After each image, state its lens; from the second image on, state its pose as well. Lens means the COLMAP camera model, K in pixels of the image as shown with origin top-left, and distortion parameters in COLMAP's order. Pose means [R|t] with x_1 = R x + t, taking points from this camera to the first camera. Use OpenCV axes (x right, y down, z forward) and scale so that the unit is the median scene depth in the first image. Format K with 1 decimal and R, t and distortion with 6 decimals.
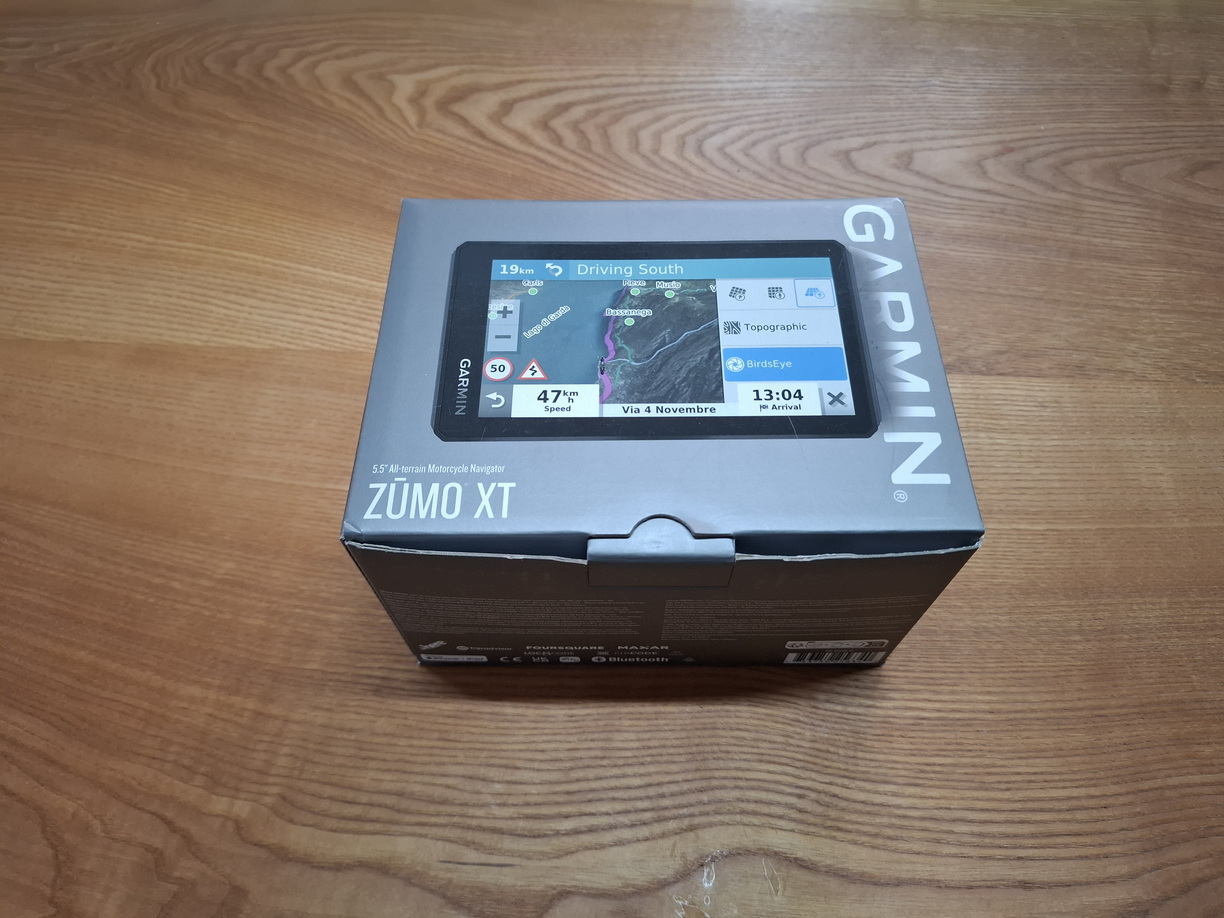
lens RADIAL K [[879.9, 0, 612.0], [0, 879.9, 459.0], [0, 0, 1]] dist [0.059404, -0.125738]
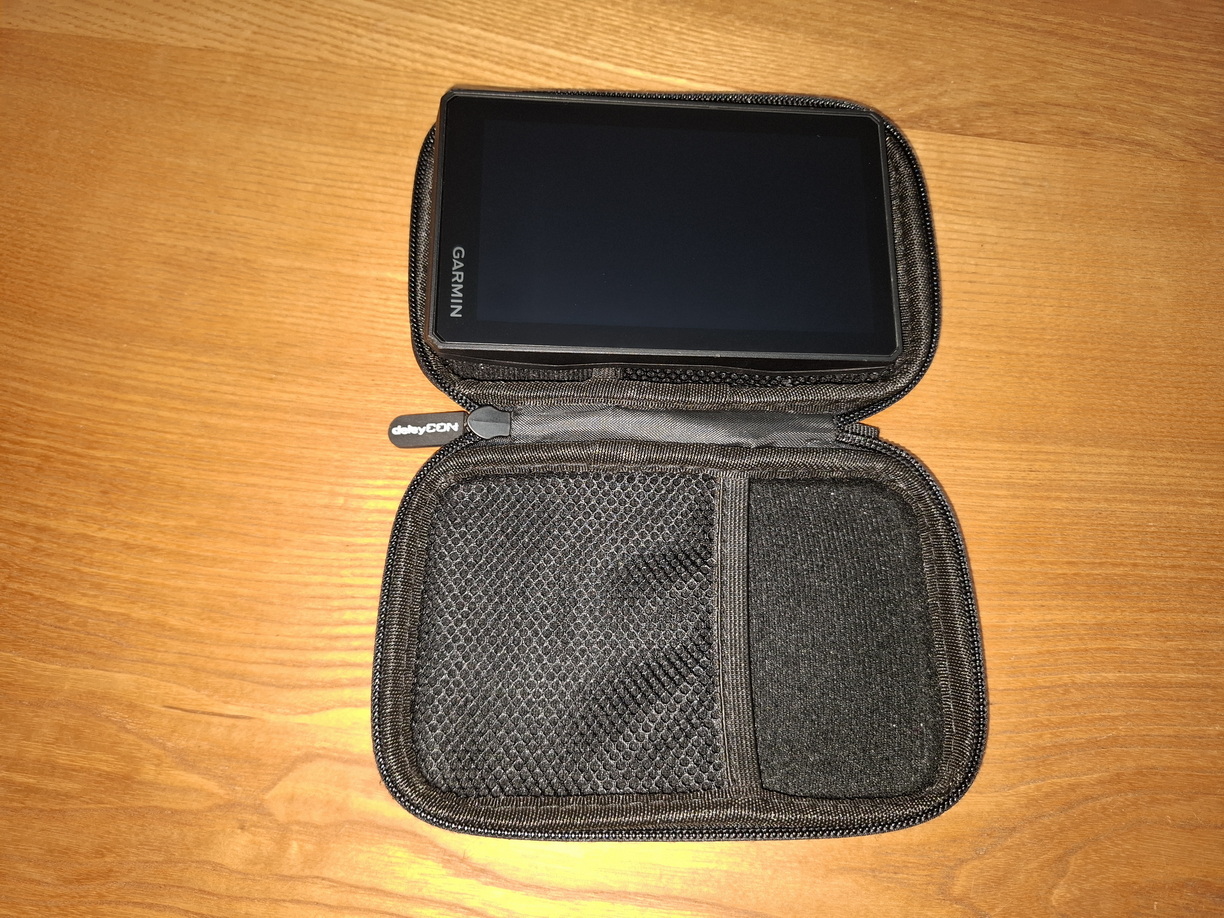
lens RADIAL K [[847.8, 0, 609.1], [0, 847.8, 459.2], [0, 0, 1]] dist [0.022084, -0.046887]
pose [[0.997365, 0.072278, 0.006290, 0.137163], [-0.071317, 0.960783, 0.267974, -0.002846], [0.013325, -0.267716, 0.963406, 0.223497]]
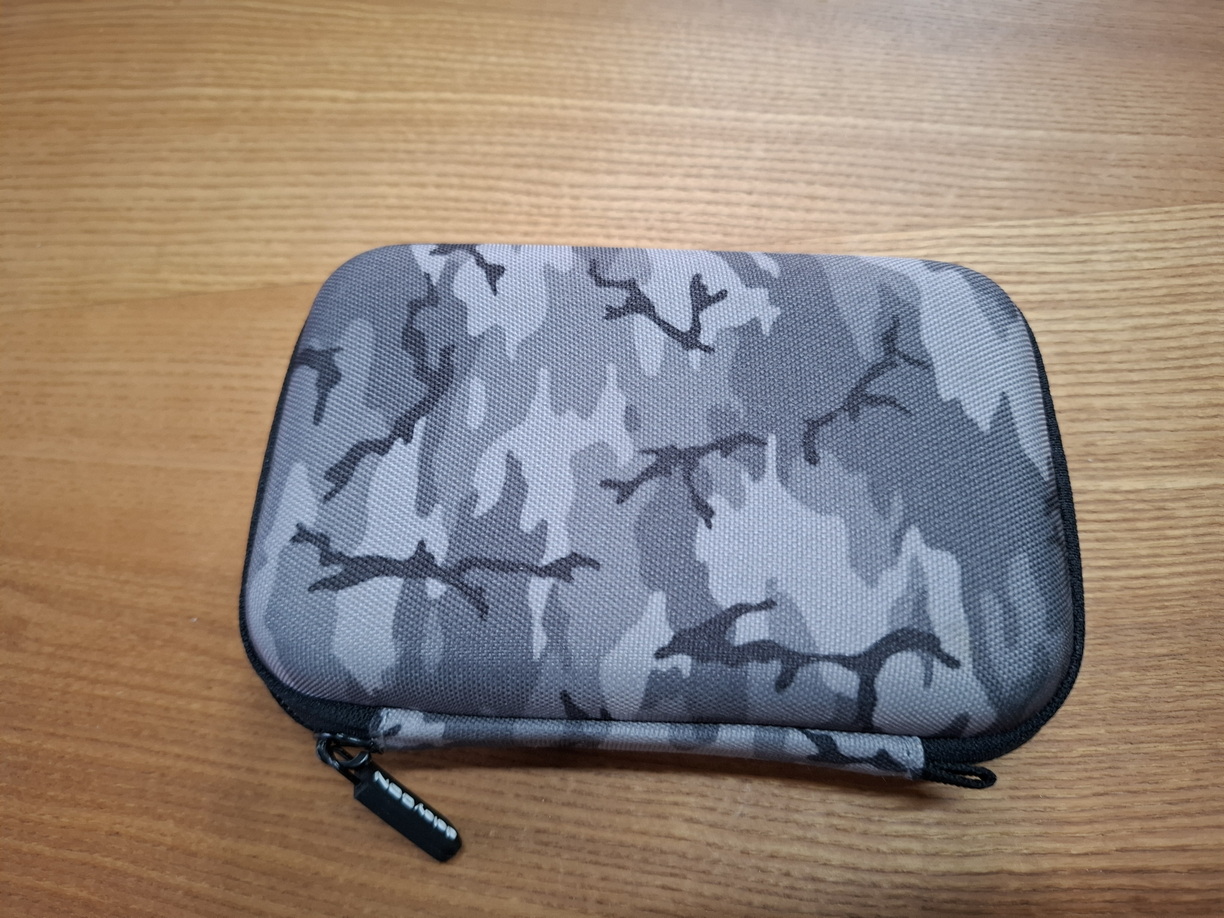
lens RADIAL K [[879.9, 0, 612.0], [0, 879.9, 459.0], [0, 0, 1]] dist [0.059404, -0.125738]
pose [[0.991459, -0.130088, 0.009322, -0.415454], [0.128427, 0.986251, 0.104003, -0.056006], [-0.022724, -0.101917, 0.994533, 0.425981]]
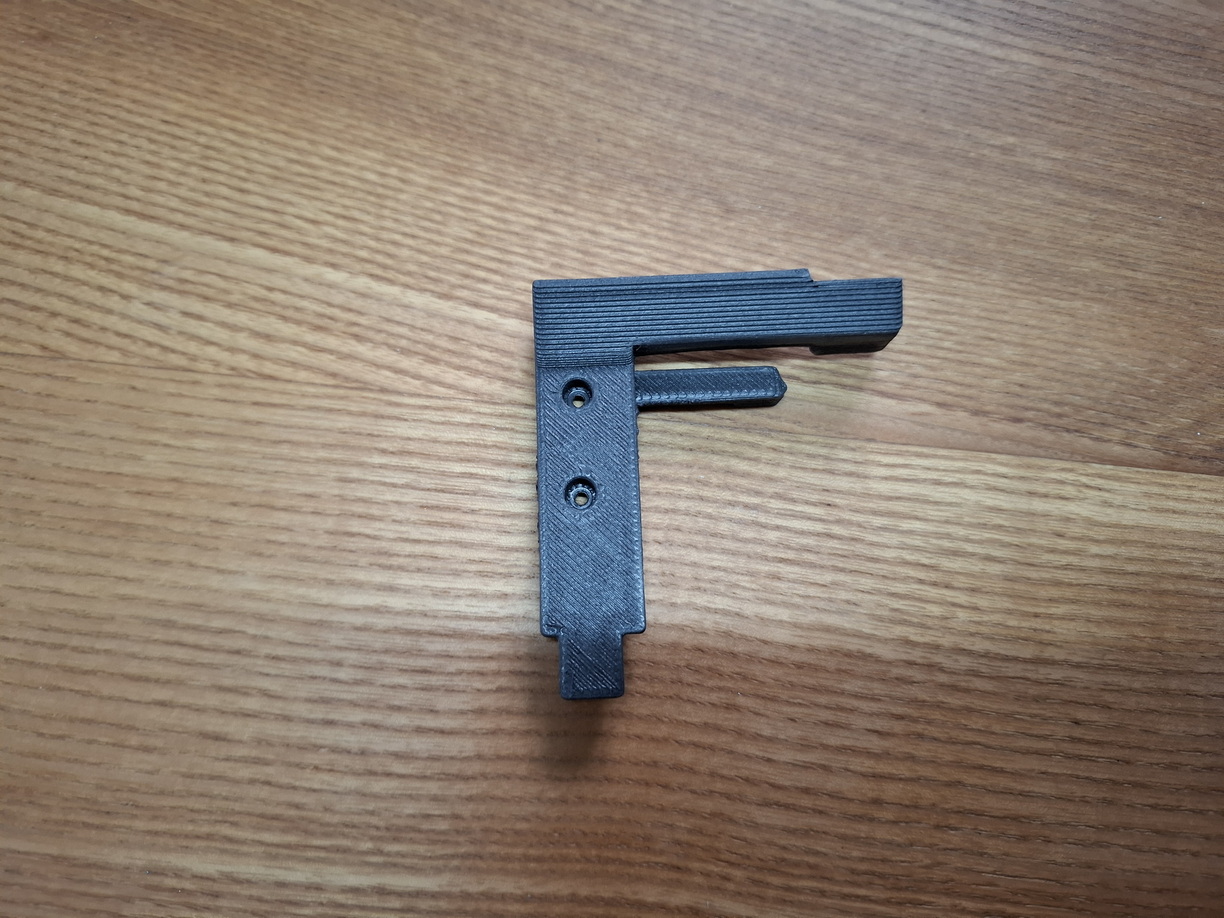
lens RADIAL K [[914.9, 0, 608.2], [0, 914.9, 453.1], [0, 0, 1]] dist [0.112274, -0.234696]
pose [[0.997794, 0.052311, 0.040884, 0.096632], [-0.061406, 0.961261, 0.268714, -0.187246], [-0.025244, -0.270631, 0.962352, 0.601755]]
